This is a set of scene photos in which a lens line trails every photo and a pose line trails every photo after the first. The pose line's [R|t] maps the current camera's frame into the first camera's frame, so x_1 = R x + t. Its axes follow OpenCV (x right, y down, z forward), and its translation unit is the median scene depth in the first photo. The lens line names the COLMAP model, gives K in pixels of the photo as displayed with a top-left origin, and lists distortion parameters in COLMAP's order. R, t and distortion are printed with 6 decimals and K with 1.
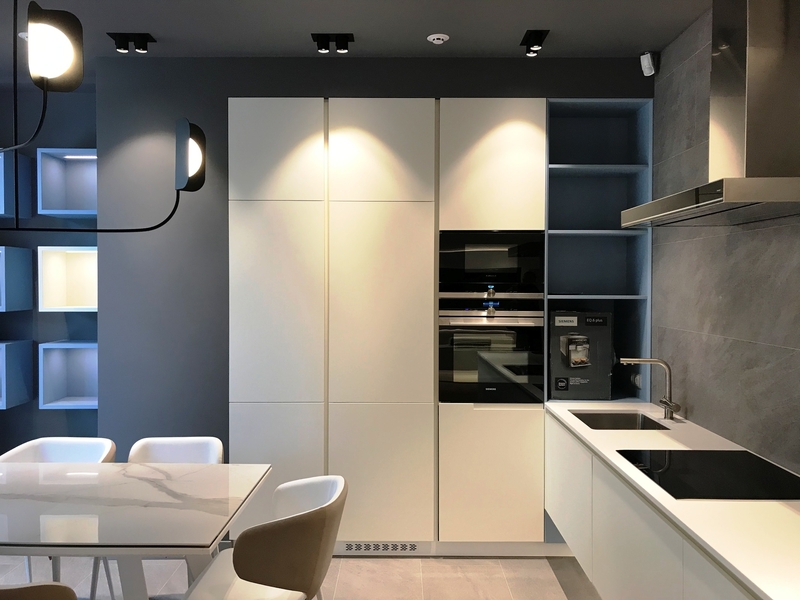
lens RADIAL K [[658.8, 0, 399.0], [0, 658.8, 296.4], [0, 0, 1]] dist [0.012396, 0.001927]
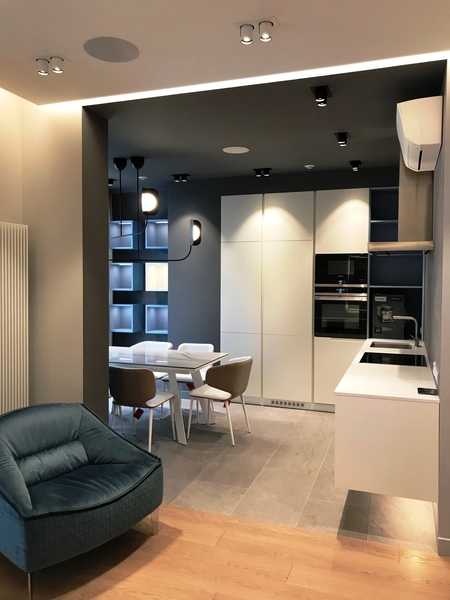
lens RADIAL K [[494.1, 0, 225.3], [0, 494.1, 299.6], [0, 0, 1]] dist [0.012396, 0.001927]
pose [[0.941752, 0.017503, -0.335853, 0.318678], [-0.007857, 0.999517, 0.030057, -0.001389], [0.336217, -0.025668, 0.941435, -0.569981]]
